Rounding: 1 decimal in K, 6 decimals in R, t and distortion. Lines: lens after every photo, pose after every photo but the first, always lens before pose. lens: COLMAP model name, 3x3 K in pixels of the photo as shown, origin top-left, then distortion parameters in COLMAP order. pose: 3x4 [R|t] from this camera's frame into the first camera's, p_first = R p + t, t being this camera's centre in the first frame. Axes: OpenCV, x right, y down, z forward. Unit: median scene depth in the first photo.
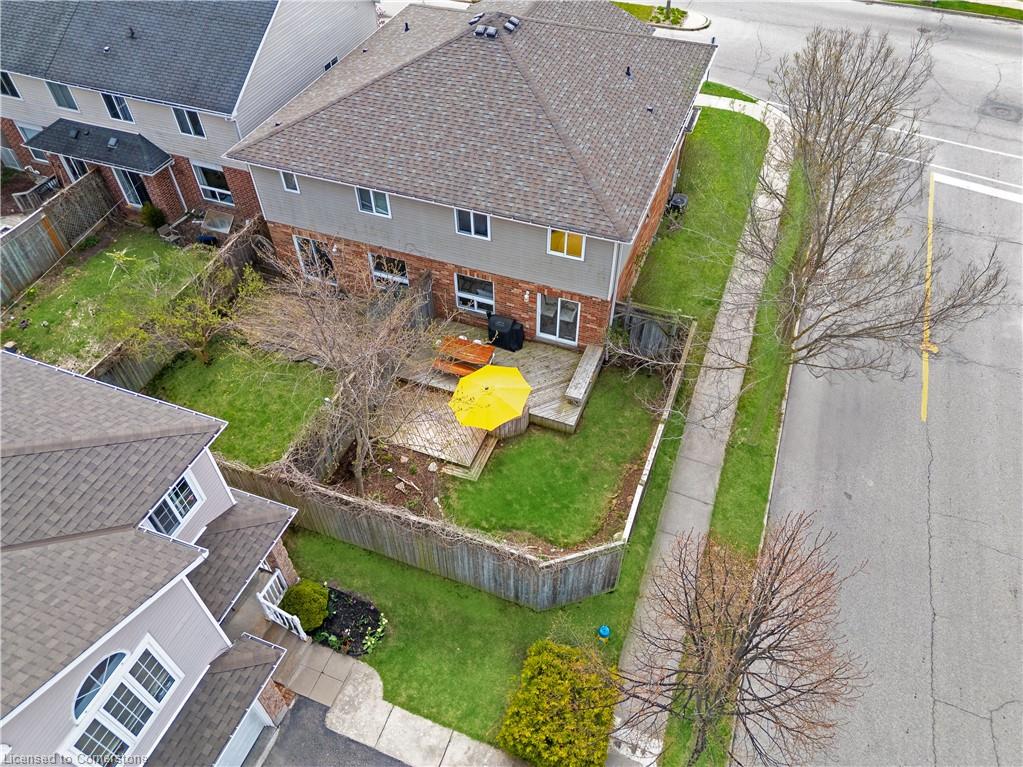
lens RADIAL K [[715.1, 0, 511.5], [0, 715.1, 383.5], [0, 0, 1]] dist [0.035690, -0.005144]
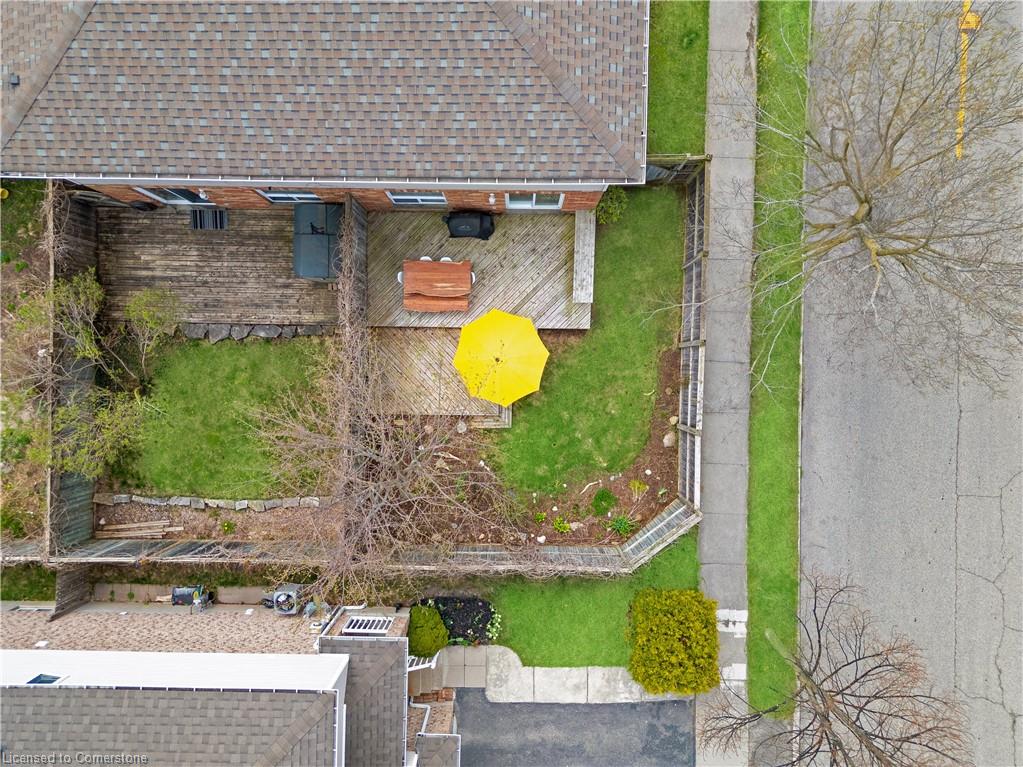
lens RADIAL K [[715.1, 0, 511.5], [0, 715.1, 383.5], [0, 0, 1]] dist [0.035690, -0.005144]
pose [[0.940628, -0.339222, -0.012127, -0.019049], [0.254858, 0.682195, 0.685315, -0.576153], [-0.224201, -0.647717, 0.728146, 0.361500]]
